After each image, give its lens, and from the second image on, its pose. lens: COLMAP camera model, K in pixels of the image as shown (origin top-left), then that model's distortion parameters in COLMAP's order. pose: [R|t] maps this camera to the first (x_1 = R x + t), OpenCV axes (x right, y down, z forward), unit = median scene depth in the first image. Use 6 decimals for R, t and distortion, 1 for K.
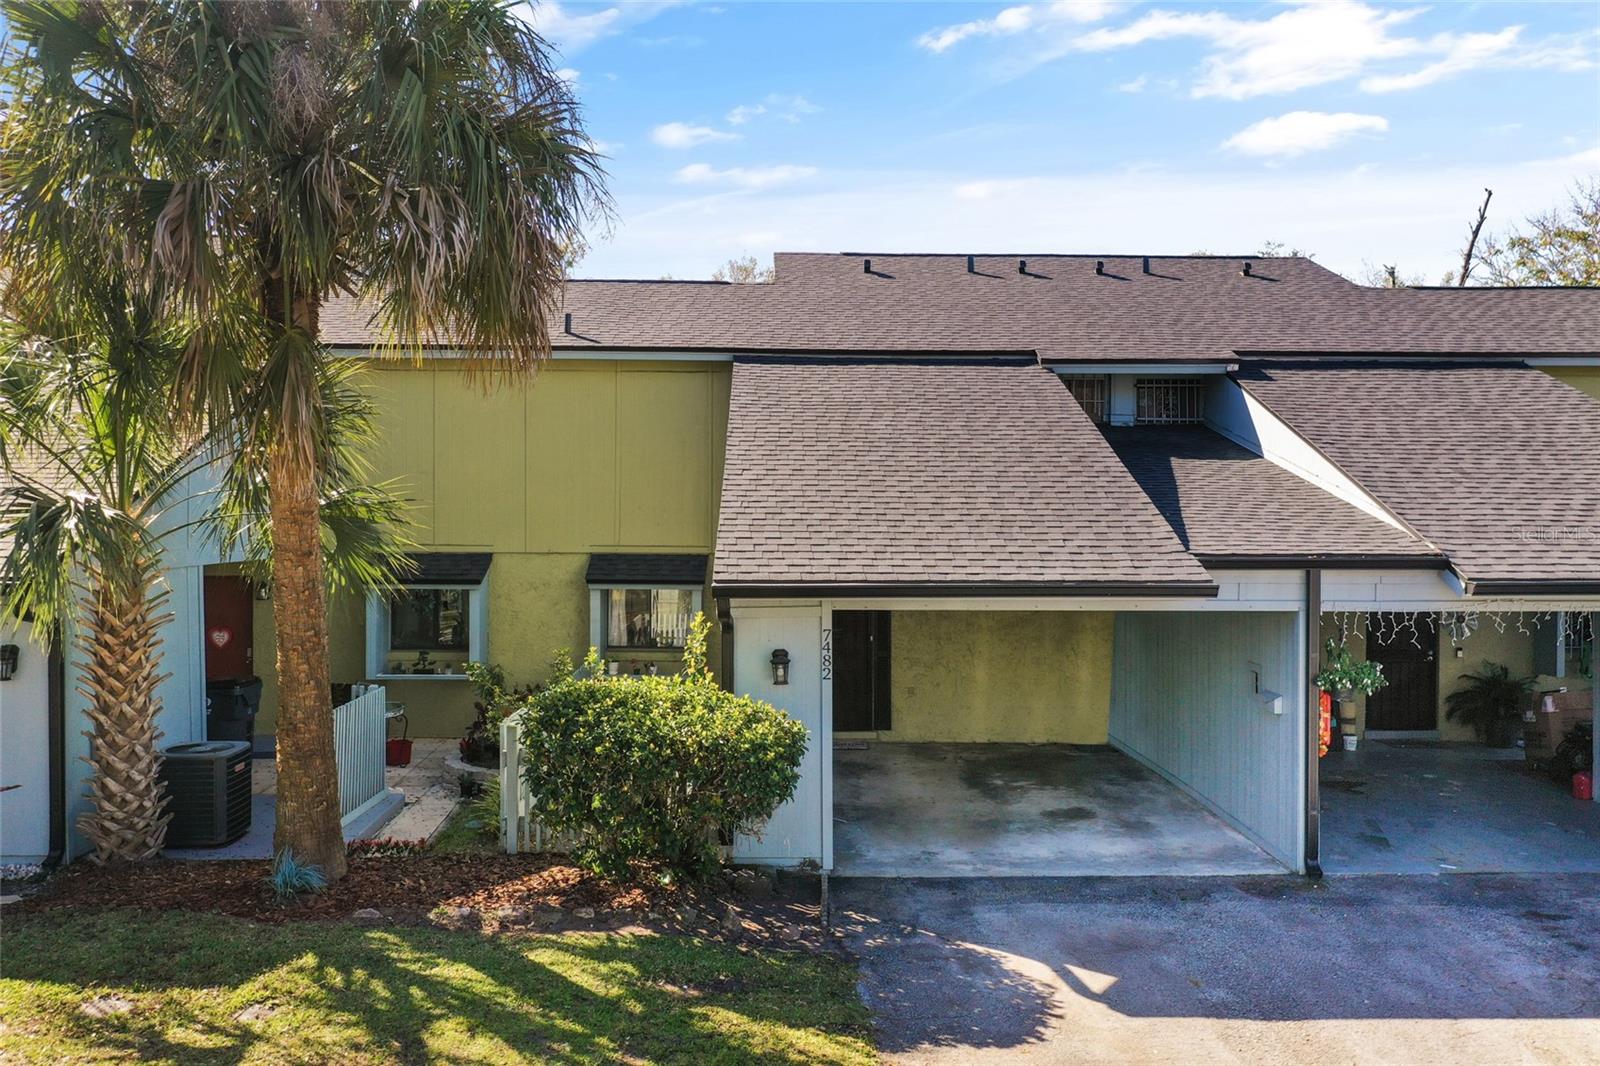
lens RADIAL K [[1286.0, 0, 796.2], [0, 1286.0, 513.3], [0, 0, 1]] dist [0.006022, -0.000841]
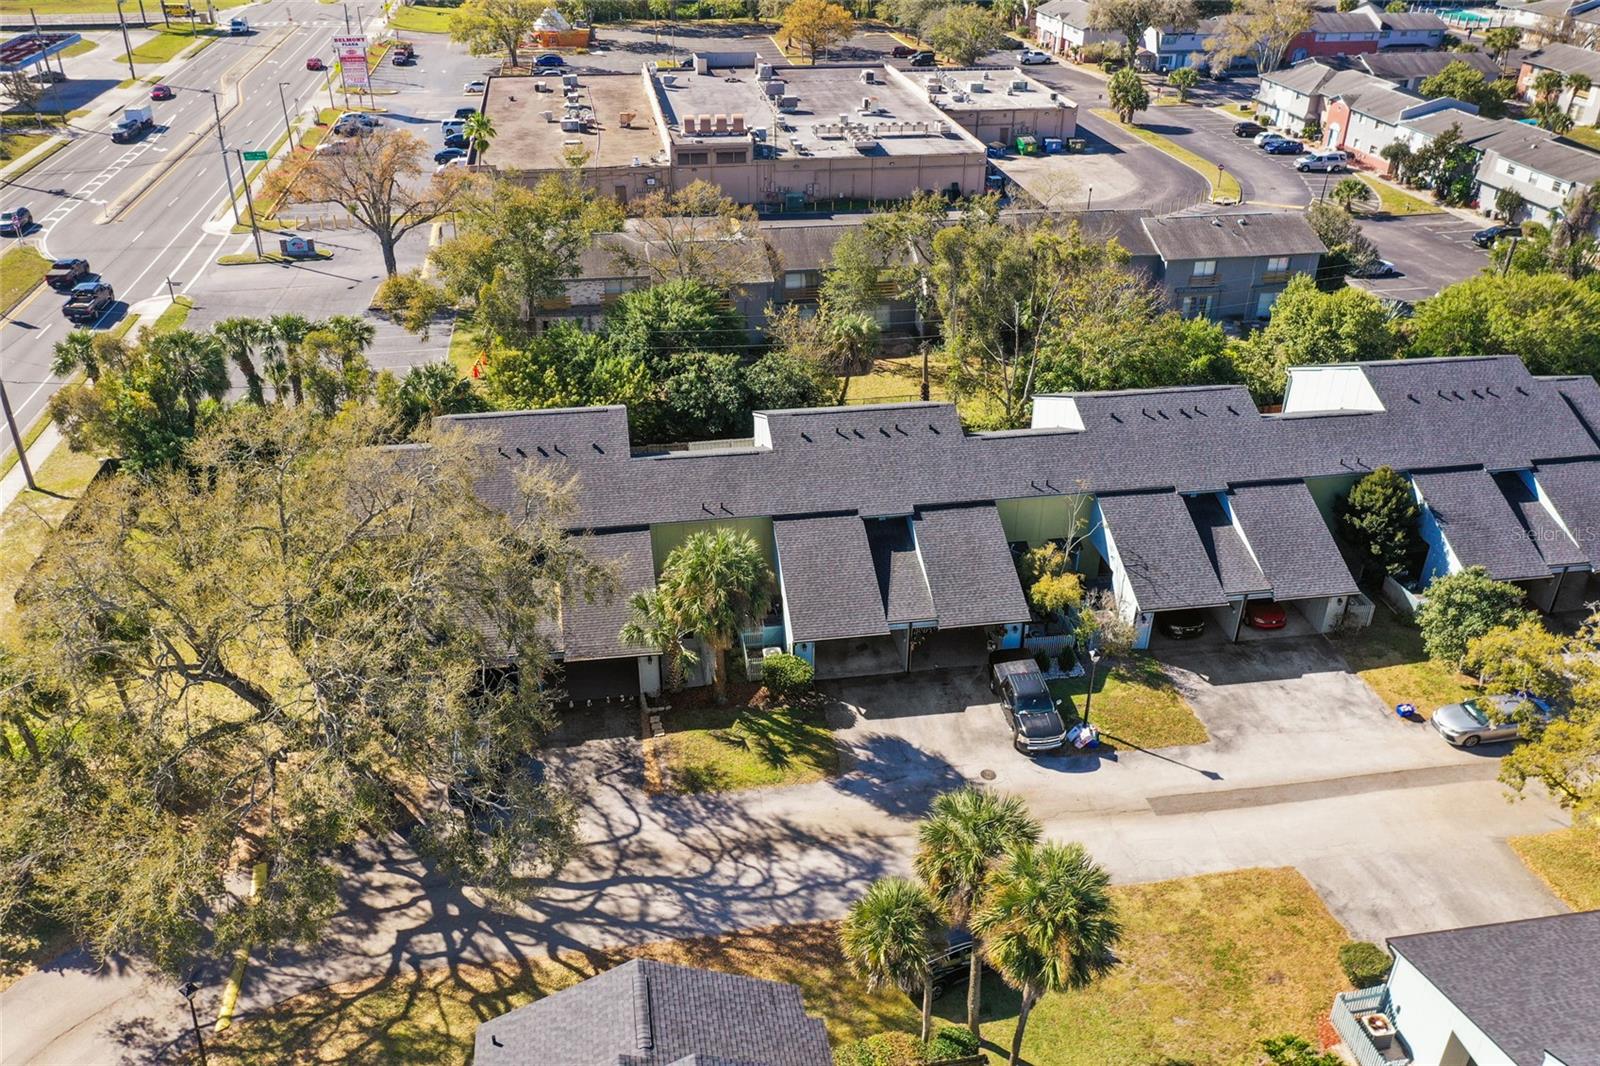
lens RADIAL K [[1286.0, 0, 796.2], [0, 1286.0, 513.3], [0, 0, 1]] dist [0.006022, -0.000841]
pose [[0.990673, -0.061339, 0.121673, -0.797001], [-0.003763, 0.880291, 0.474419, -3.485201], [-0.136208, -0.470452, 0.871850, -3.986144]]
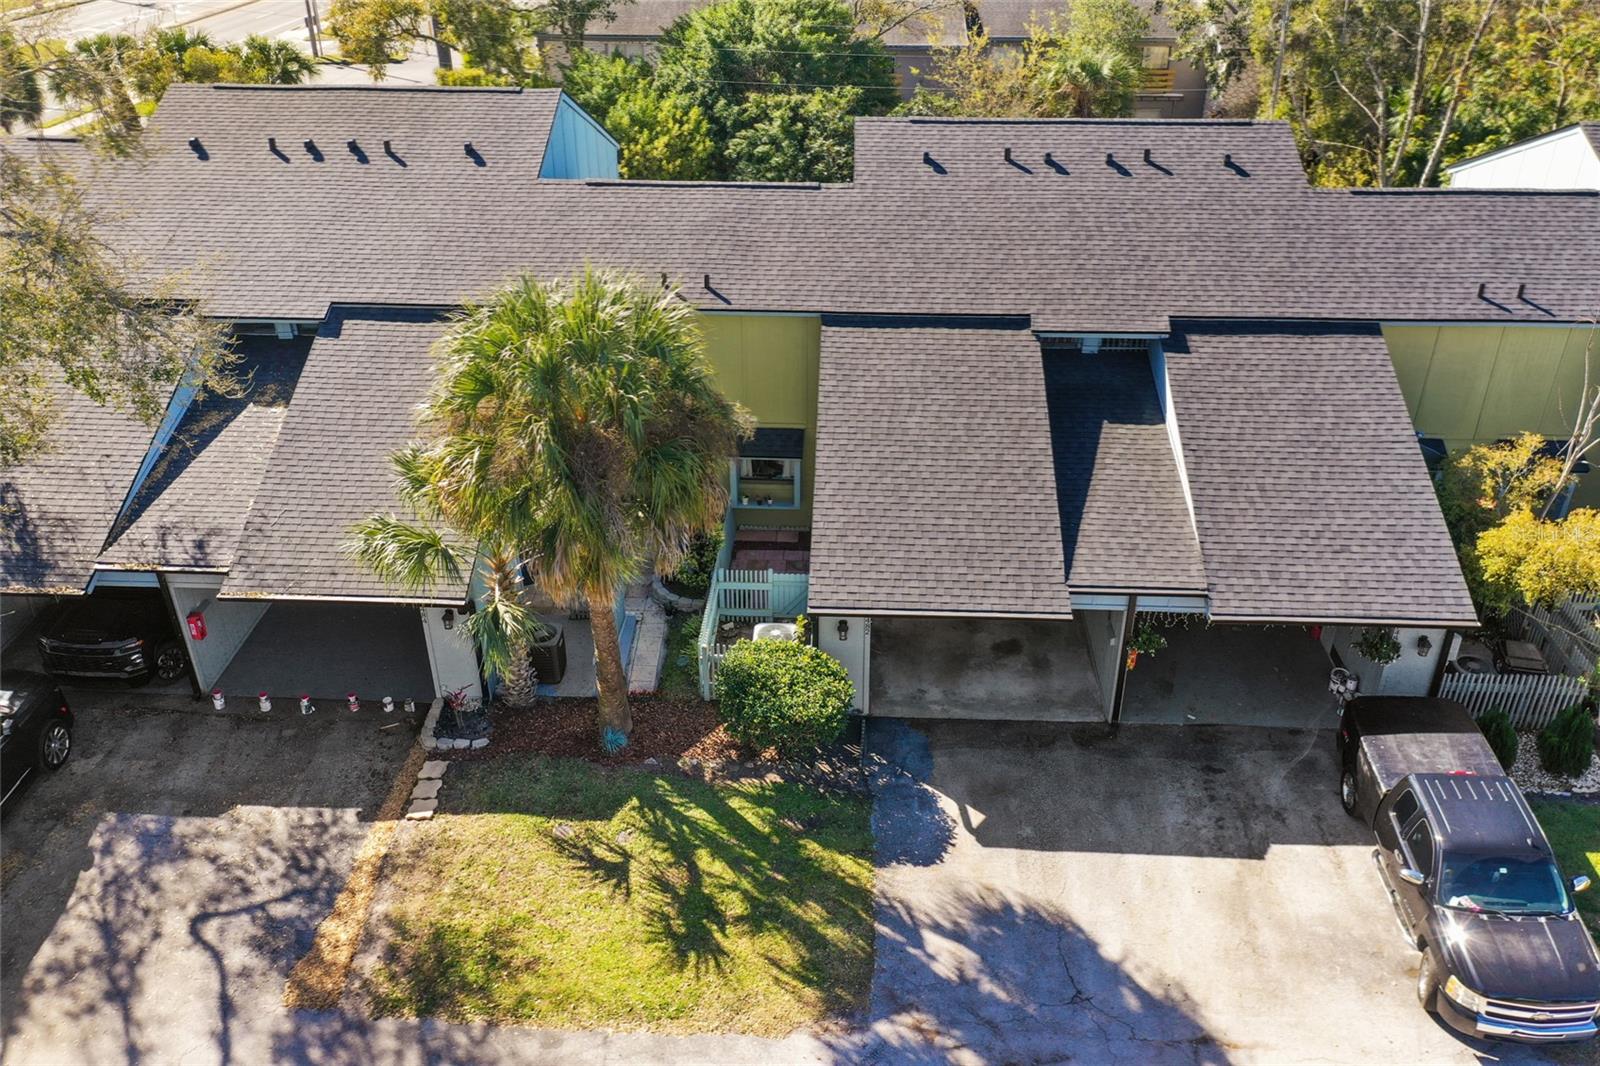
lens RADIAL K [[1286.0, 0, 796.2], [0, 1286.0, 513.3], [0, 0, 1]] dist [0.006022, -0.000841]
pose [[0.997305, 0.031313, -0.066344, 0.051162], [0.004399, 0.877182, 0.480139, -1.233703], [0.073230, -0.479137, 0.874680, -0.770586]]
